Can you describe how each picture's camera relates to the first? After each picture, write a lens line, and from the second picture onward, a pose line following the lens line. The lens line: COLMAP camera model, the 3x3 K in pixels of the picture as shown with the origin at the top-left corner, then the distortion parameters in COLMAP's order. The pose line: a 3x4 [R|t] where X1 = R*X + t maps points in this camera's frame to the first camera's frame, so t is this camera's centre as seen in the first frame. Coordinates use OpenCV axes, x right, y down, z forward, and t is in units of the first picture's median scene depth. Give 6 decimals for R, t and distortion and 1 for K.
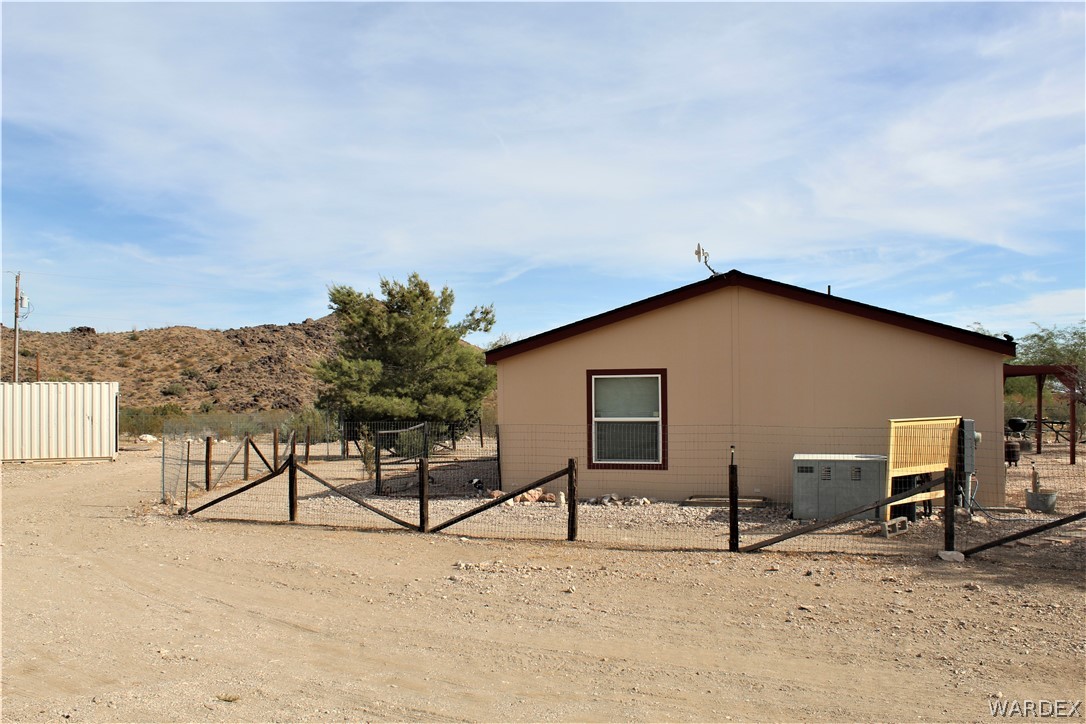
lens RADIAL K [[905.1, 0, 535.1], [0, 905.1, 363.9], [0, 0, 1]] dist [-0.176007, 0.165930]
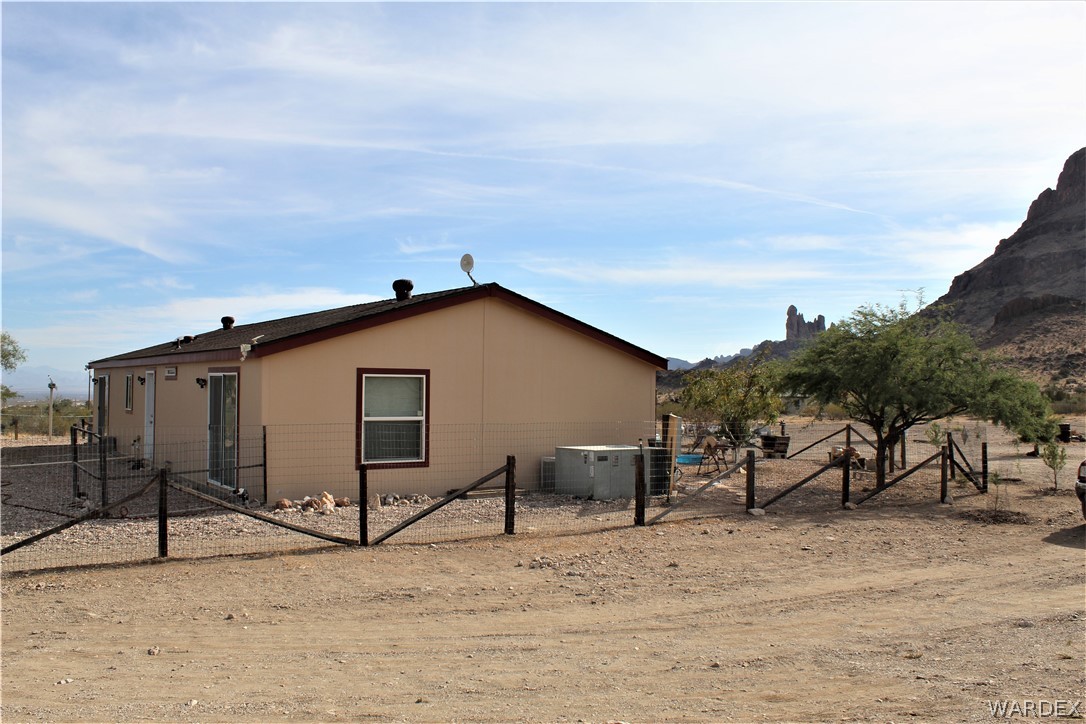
lens RADIAL K [[905.1, 0, 535.1], [0, 905.1, 363.9], [0, 0, 1]] dist [-0.176007, 0.165930]
pose [[0.615665, 0.036068, 0.787182, -0.600931], [-0.036896, 0.999176, -0.016924, 0.011938], [-0.787144, -0.018624, 0.616489, 0.263478]]
